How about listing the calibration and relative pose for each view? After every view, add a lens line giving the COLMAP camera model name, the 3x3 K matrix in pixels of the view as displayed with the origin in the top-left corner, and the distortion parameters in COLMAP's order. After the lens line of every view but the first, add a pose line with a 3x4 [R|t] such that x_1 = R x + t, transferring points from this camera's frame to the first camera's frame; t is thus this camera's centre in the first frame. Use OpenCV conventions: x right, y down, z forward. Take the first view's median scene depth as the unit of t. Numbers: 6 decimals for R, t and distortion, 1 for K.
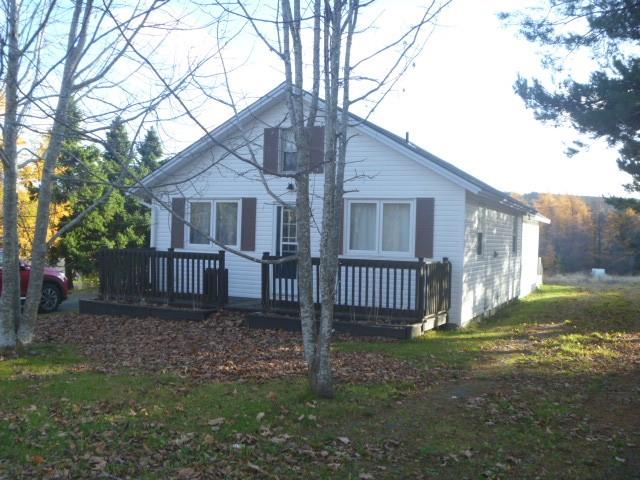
lens RADIAL K [[687.0, 0, 316.1], [0, 687.0, 237.0], [0, 0, 1]] dist [-0.073727, 0.000000]
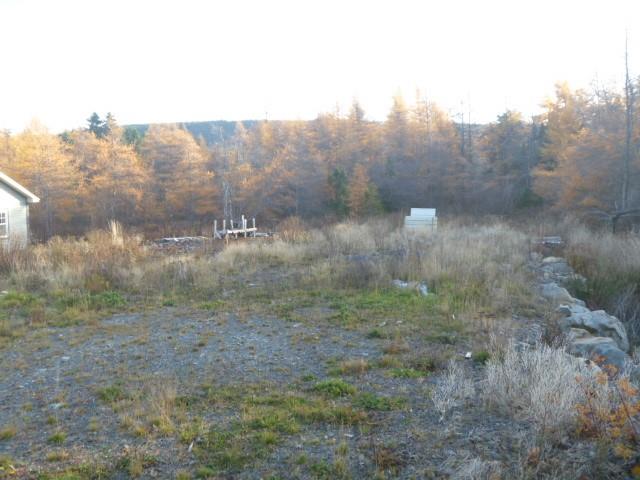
lens RADIAL K [[687.0, 0, 323.4], [0, 687.0, 236.4], [0, 0, 1]] dist [-0.073727, 0.000000]
pose [[0.990222, -0.040991, 0.133344, 0.194280], [0.028421, 0.995087, 0.094840, 0.012993], [-0.136576, -0.090123, 0.986522, 0.366053]]
